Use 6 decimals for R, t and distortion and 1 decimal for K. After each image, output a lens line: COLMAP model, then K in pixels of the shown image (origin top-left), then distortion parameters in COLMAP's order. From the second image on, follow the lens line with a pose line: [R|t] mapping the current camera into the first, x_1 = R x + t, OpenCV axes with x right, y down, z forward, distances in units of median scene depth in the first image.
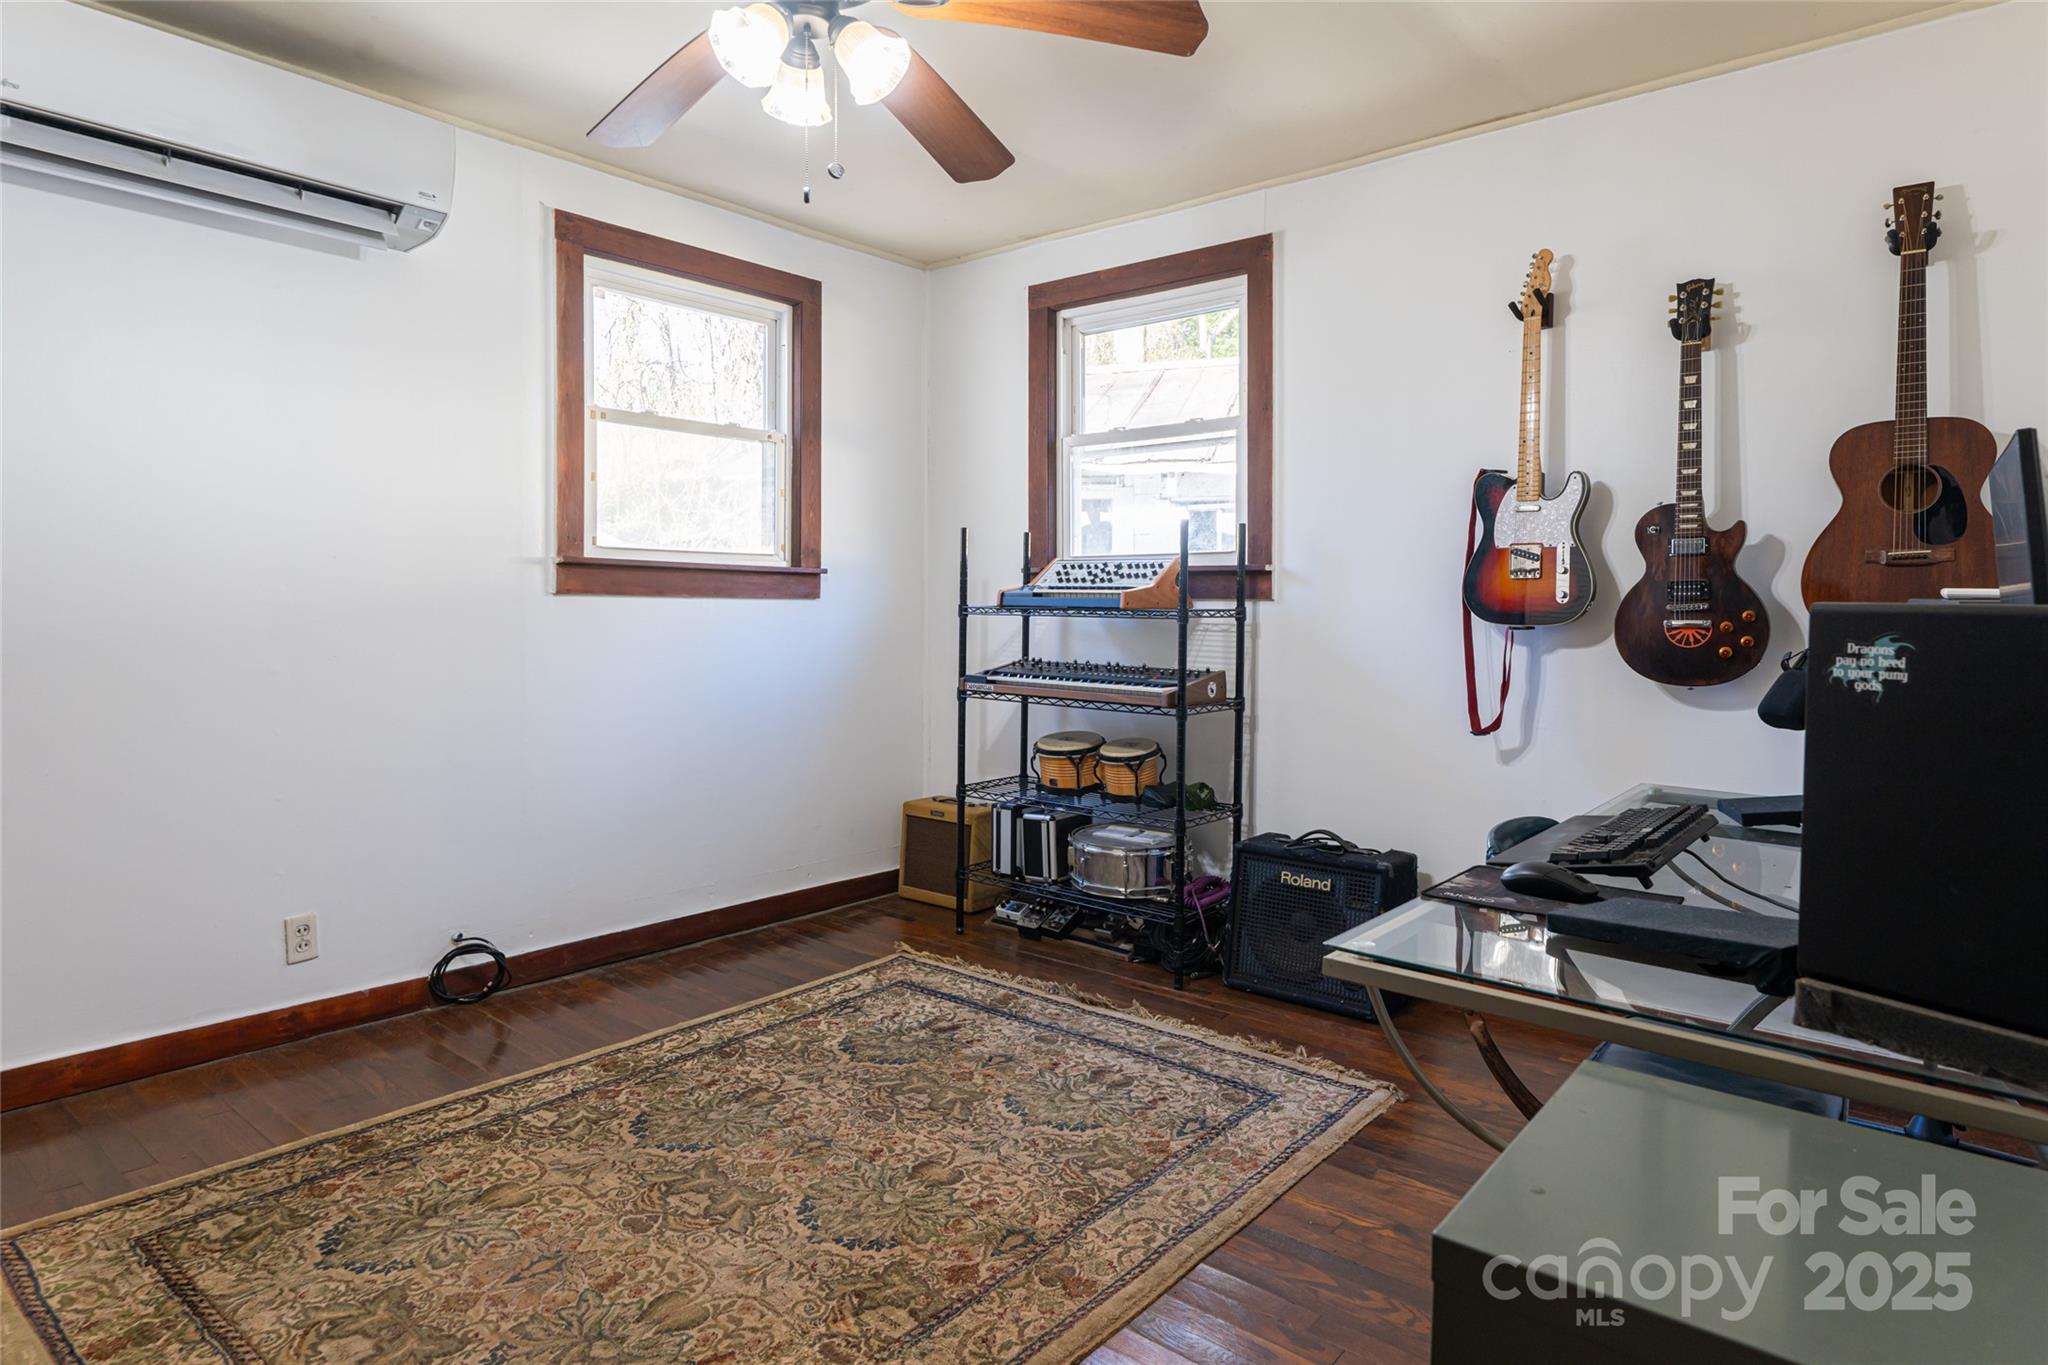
lens RADIAL K [[1154.3, 0, 1024.0], [0, 1154.3, 682.5], [0, 0, 1]] dist [-0.000441, -0.000054]
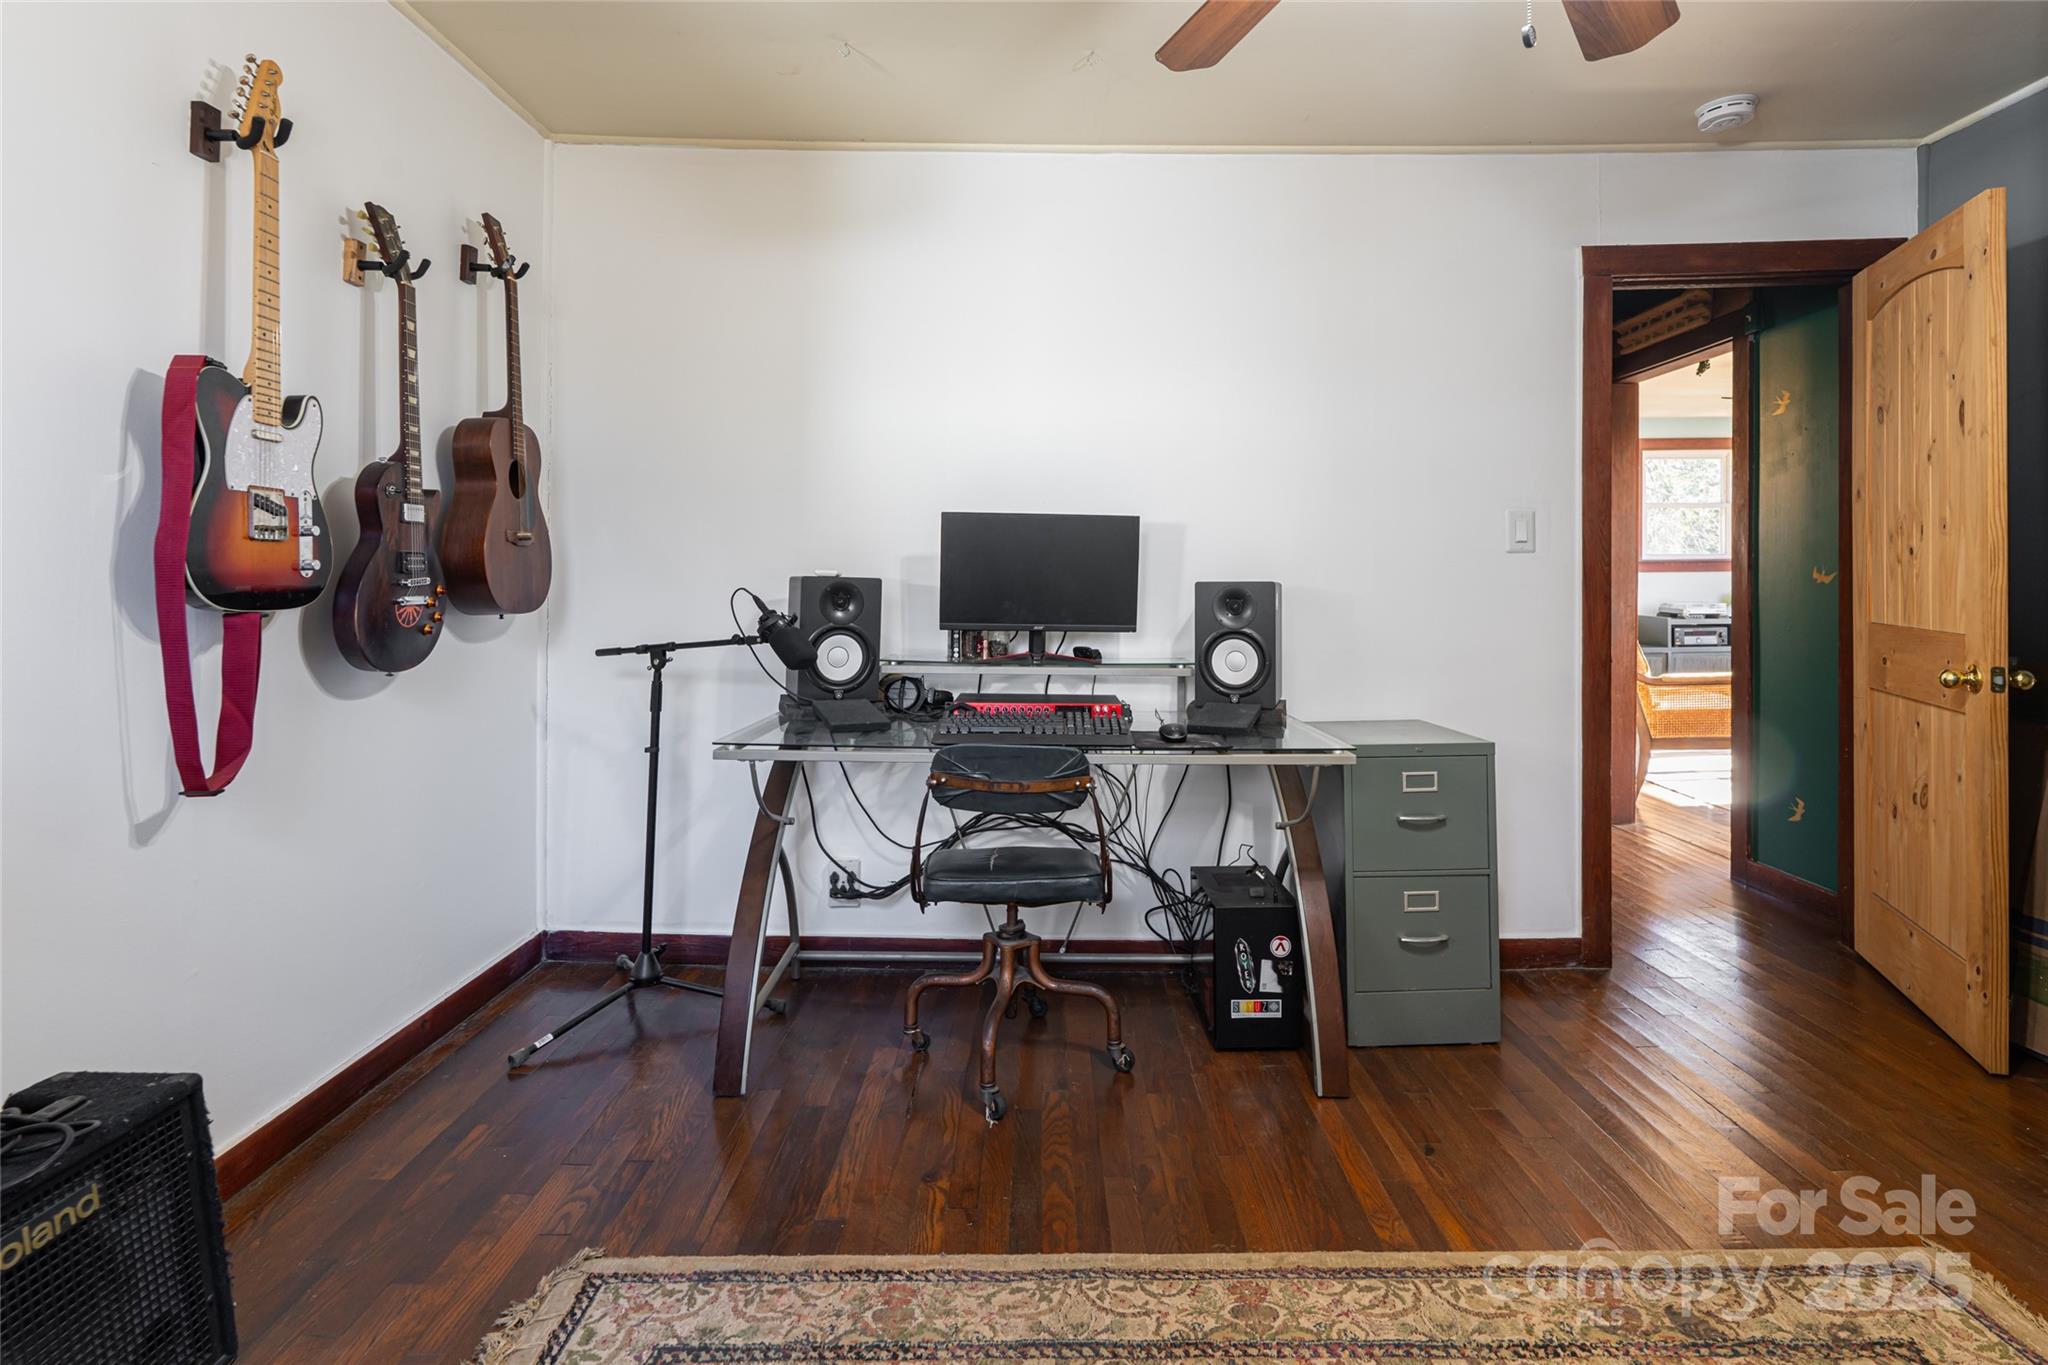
lens RADIAL K [[1026.5, 0, 1029.0], [0, 1026.5, 582.8], [0, 0, 1]] dist [-0.001070, -0.000267]
pose [[-0.647469, -0.009618, 0.762031, -0.352991], [0.045550, 0.997644, 0.051294, -0.088132], [-0.760730, 0.067921, -0.645505, 1.213887]]
